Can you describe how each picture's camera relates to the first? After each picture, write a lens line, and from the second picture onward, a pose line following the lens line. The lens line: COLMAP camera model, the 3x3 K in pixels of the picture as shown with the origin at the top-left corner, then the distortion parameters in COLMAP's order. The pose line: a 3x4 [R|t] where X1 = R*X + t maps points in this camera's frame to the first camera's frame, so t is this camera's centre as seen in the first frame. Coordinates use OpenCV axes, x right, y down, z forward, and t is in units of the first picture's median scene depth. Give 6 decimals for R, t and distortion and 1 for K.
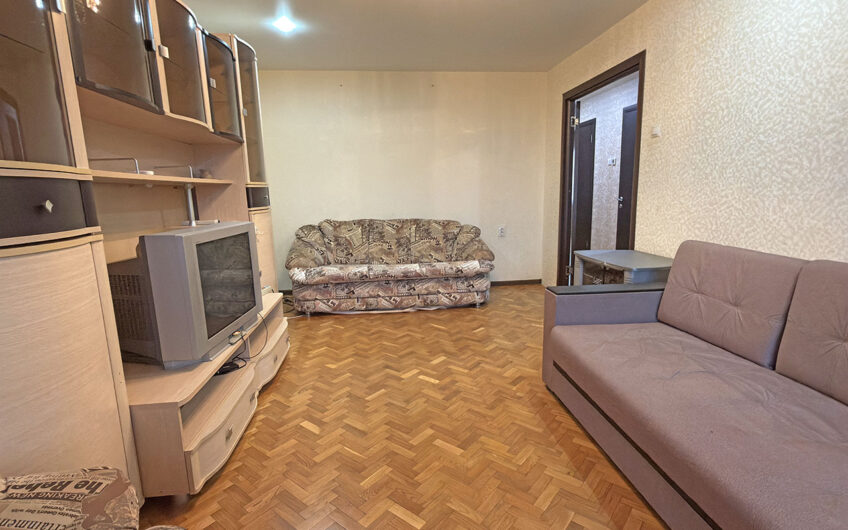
lens RADIAL K [[421.5, 0, 424.0], [0, 421.5, 265.0], [0, 0, 1]] dist [-0.002515, -0.000513]
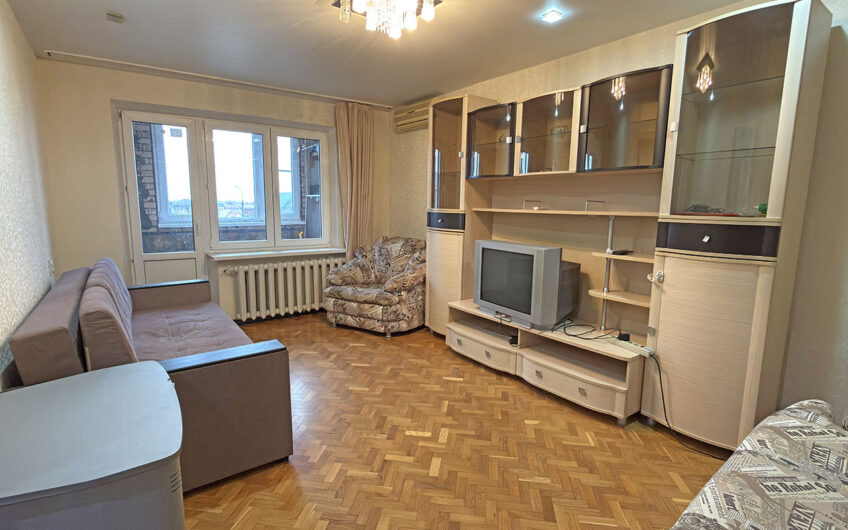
lens RADIAL K [[421.5, 0, 424.0], [0, 421.5, 265.0], [0, 0, 1]] dist [-0.002515, -0.000513]
pose [[-0.864230, 0.088808, -0.495196, 0.425376], [-0.077635, 0.948965, 0.305678, -0.361561], [0.497070, 0.302621, -0.813229, 1.654913]]
